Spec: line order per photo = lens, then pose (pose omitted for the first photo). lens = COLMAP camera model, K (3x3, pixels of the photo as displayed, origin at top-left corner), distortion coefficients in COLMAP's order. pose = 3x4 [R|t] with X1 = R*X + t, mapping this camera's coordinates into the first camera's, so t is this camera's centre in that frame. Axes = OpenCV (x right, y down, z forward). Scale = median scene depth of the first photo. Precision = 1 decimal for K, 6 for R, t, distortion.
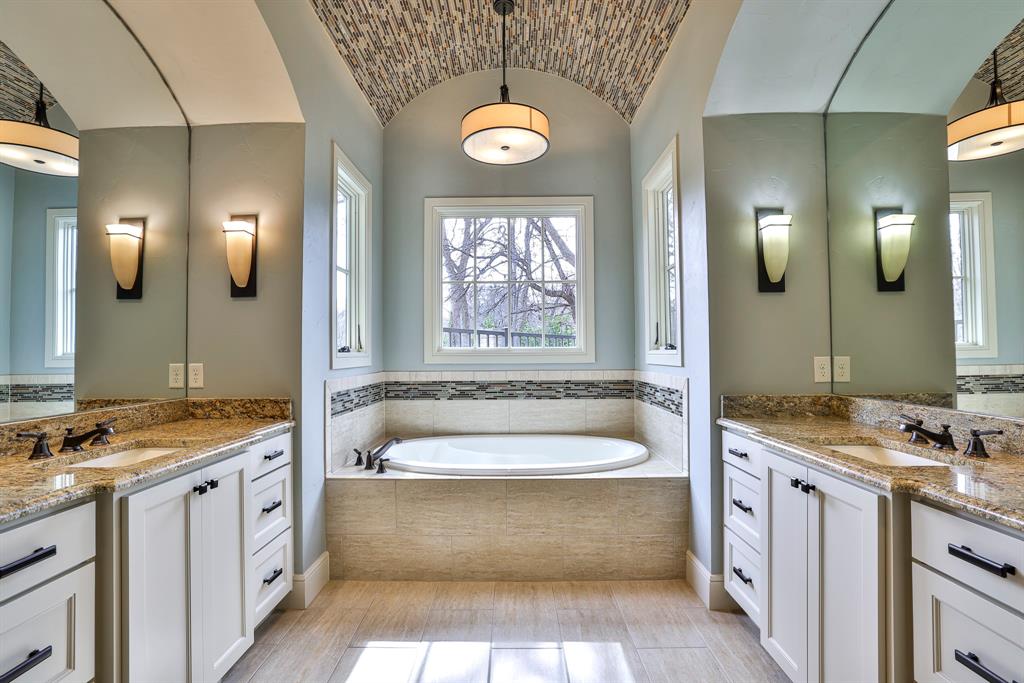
lens RADIAL K [[467.3, 0, 508.4], [0, 467.3, 342.5], [0, 0, 1]] dist [-0.051482, 0.019401]
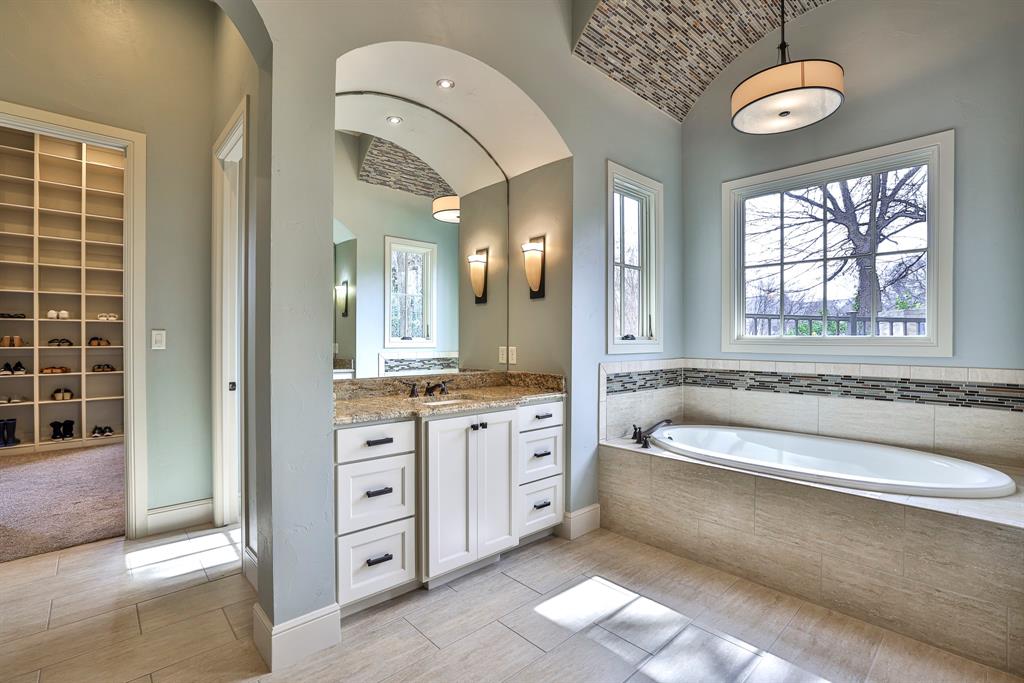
lens RADIAL K [[467.3, 0, 508.4], [0, 467.3, 342.5], [0, 0, 1]] dist [-0.051482, 0.019401]
pose [[0.684914, 0.013974, -0.728490, 0.328301], [0.007373, 0.999632, 0.026107, -0.005155], [0.728586, -0.023252, 0.684559, -0.002007]]
